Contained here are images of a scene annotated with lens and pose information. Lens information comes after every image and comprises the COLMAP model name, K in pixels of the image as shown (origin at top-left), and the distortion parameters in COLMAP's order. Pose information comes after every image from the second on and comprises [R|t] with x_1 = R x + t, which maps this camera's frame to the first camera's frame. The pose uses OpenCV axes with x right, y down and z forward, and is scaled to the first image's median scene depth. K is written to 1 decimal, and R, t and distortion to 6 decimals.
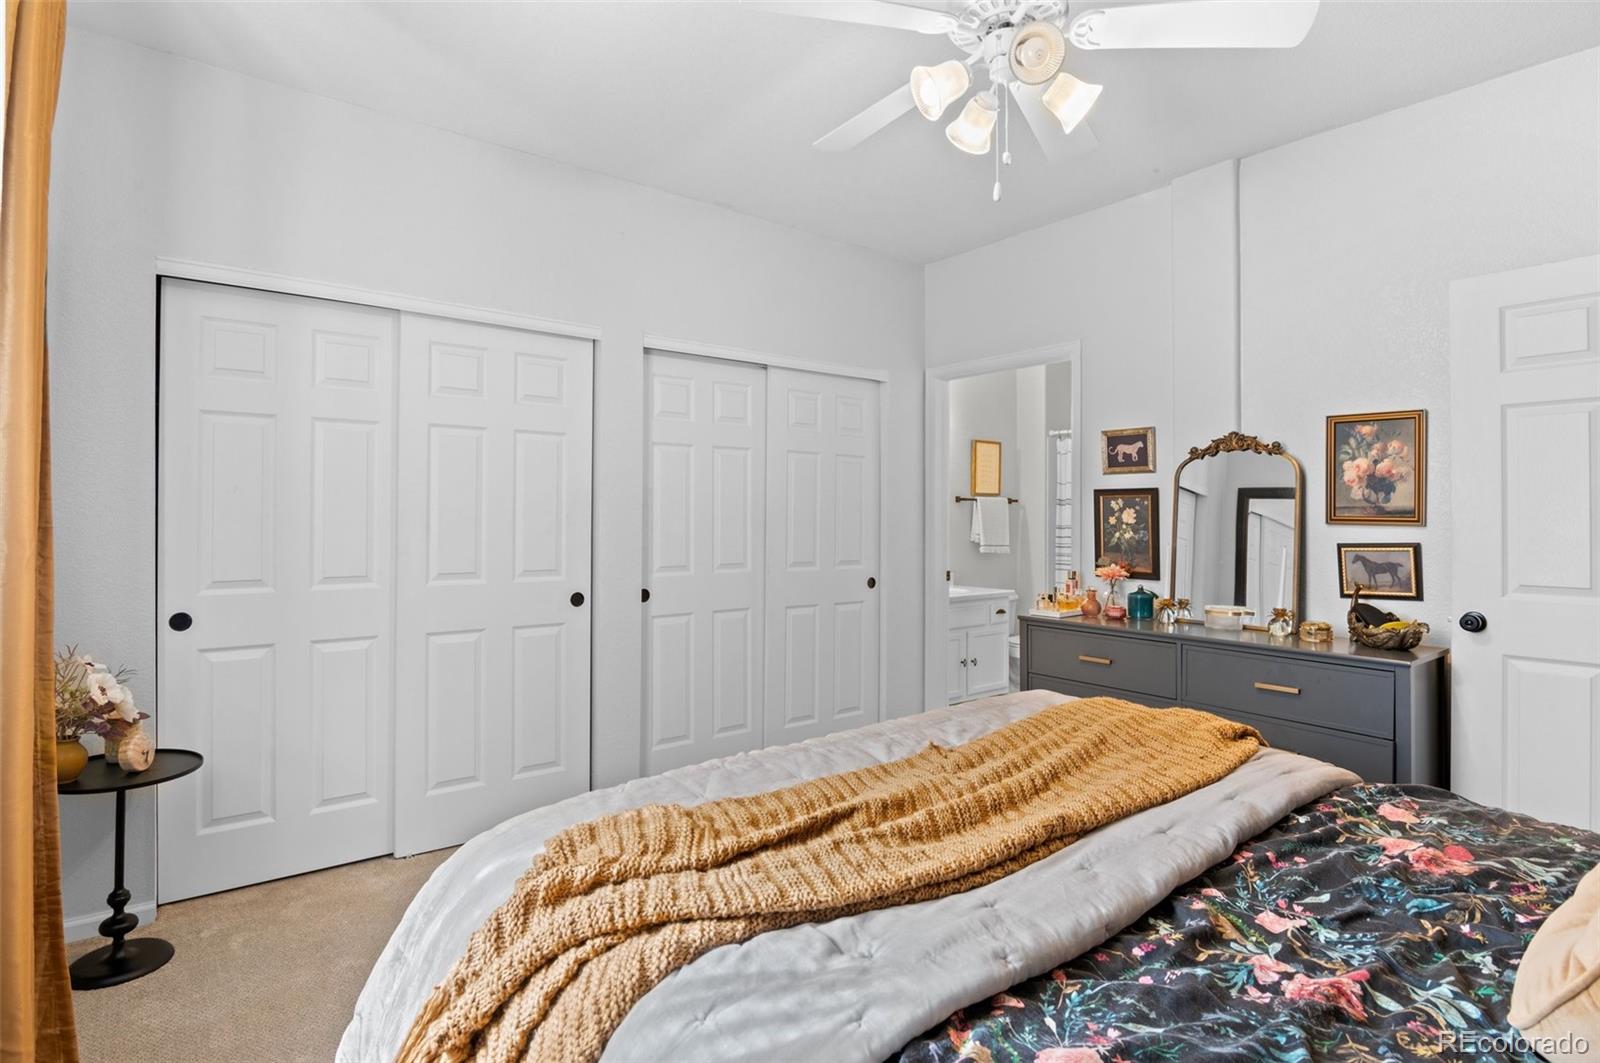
lens RADIAL K [[816.2, 0, 795.7], [0, 816.2, 536.2], [0, 0, 1]] dist [-0.019971, -0.000743]
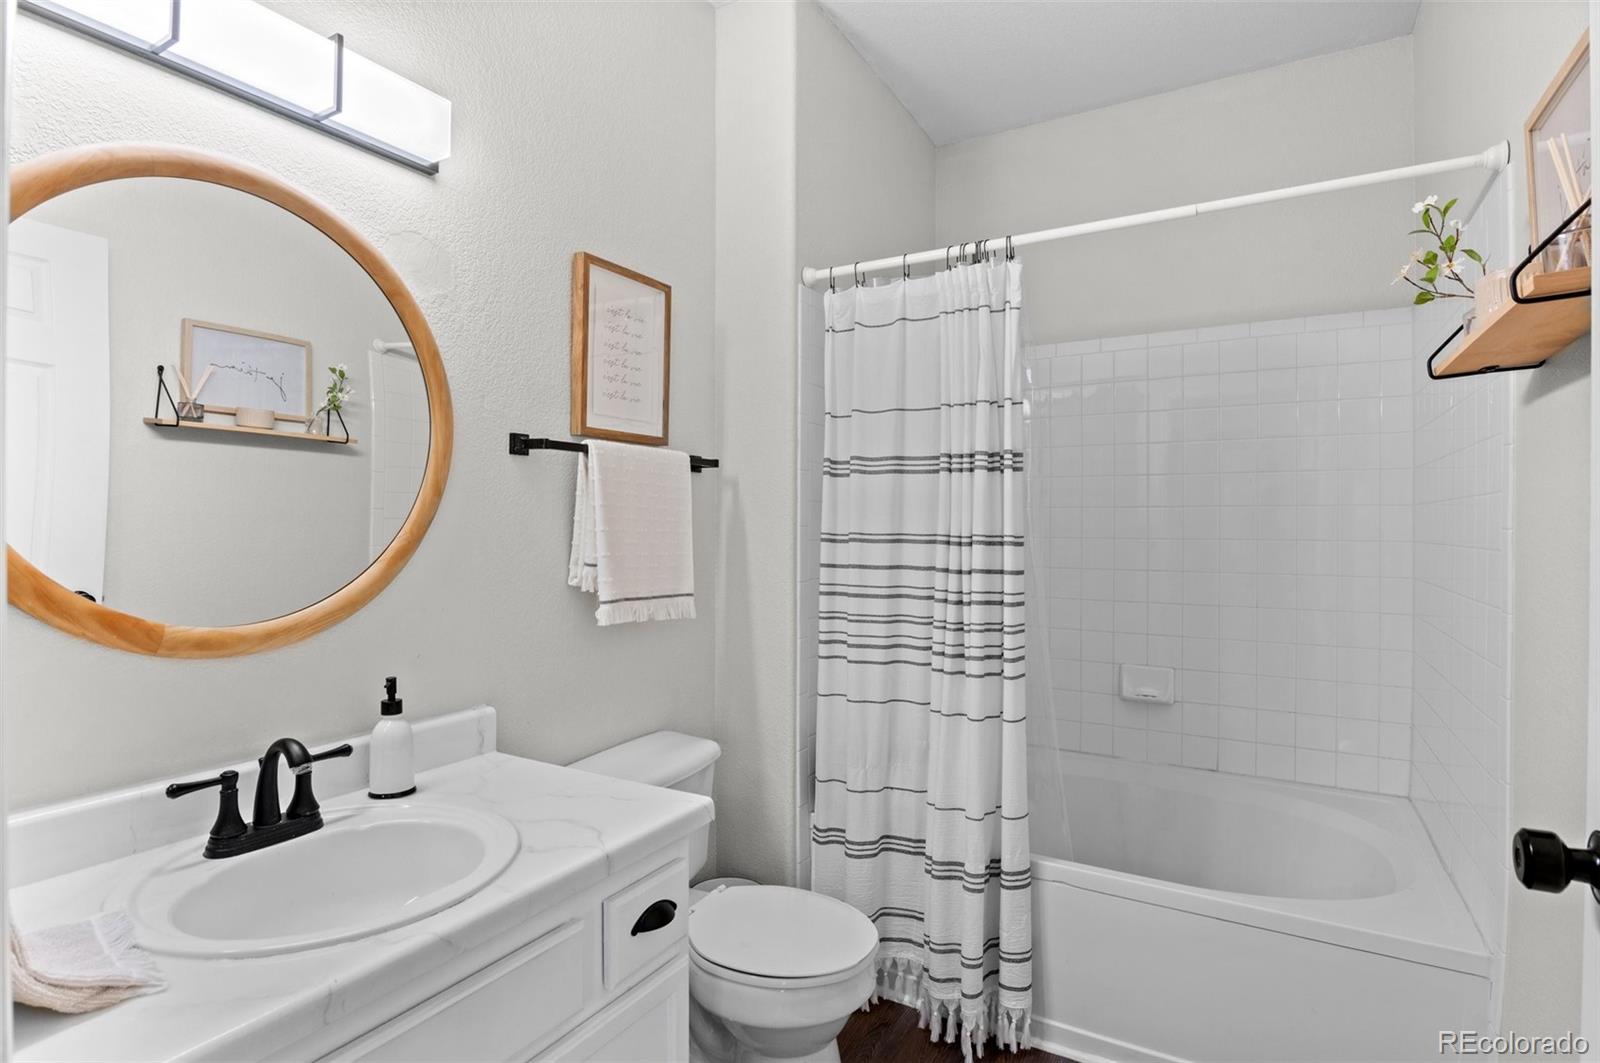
lens RADIAL K [[796.1, 0, 790.4], [0, 796.1, 532.1], [0, 0, 1]] dist [-0.005275, 0.000052]
pose [[0.932206, 0.001117, 0.361925, 0.180711], [0.000018, 0.999995, -0.003130, -0.012725], [-0.361927, 0.002924, 0.932202, 0.681456]]
